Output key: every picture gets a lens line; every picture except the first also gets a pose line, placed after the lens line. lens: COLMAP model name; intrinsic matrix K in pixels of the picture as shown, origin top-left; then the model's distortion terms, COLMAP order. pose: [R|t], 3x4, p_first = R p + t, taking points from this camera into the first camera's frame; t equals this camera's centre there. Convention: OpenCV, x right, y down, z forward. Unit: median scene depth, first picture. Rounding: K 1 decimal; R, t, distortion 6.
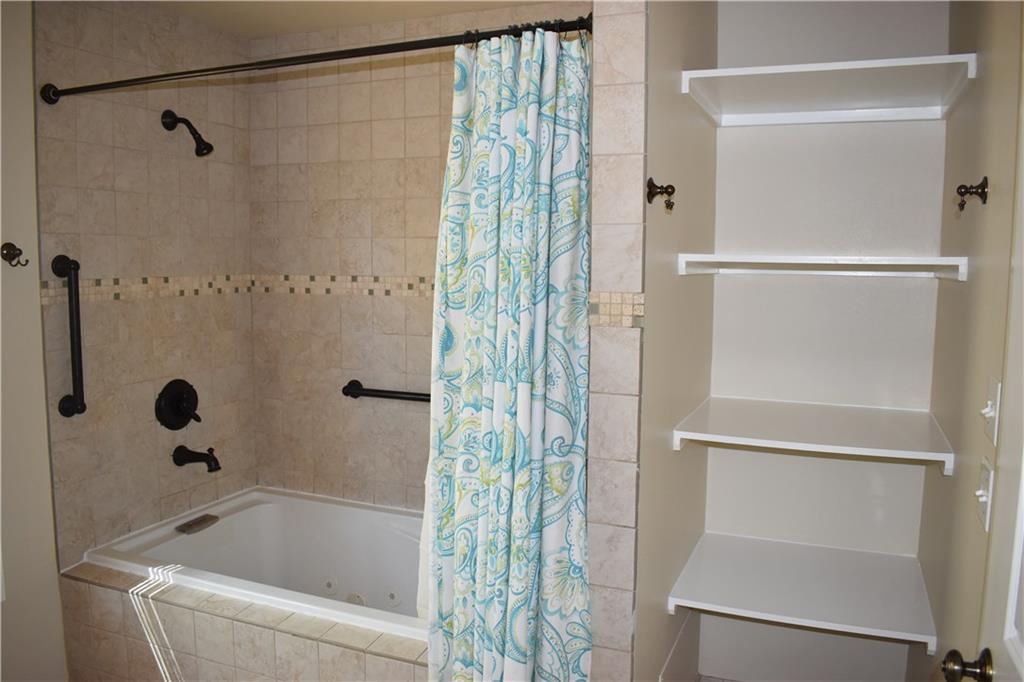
lens RADIAL K [[798.2, 0, 511.8], [0, 798.2, 342.6], [0, 0, 1]] dist [-0.072261, -0.006596]
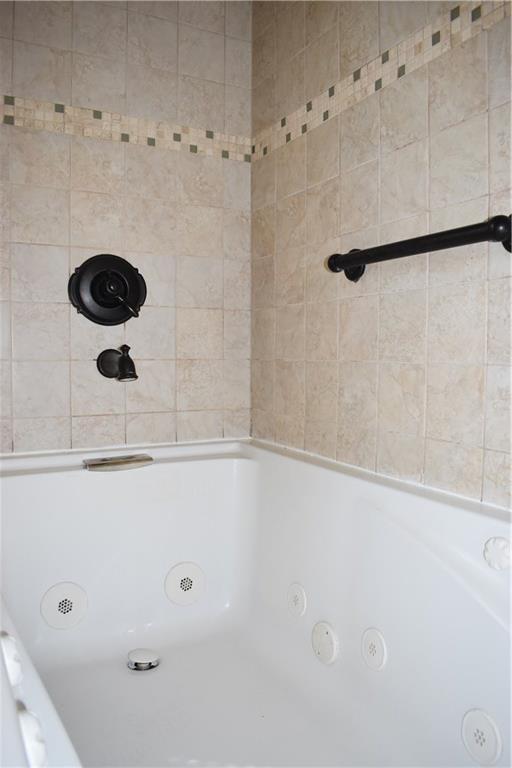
lens RADIAL K [[598.7, 0, 258.8], [0, 598.7, 382.7], [0, 0, 1]] dist [-0.072261, -0.006596]
pose [[0.770059, 0.022302, -0.637583, 0.025419], [-0.061959, 0.997279, -0.039950, 0.164901], [0.634957, 0.070268, 0.769345, 0.633975]]
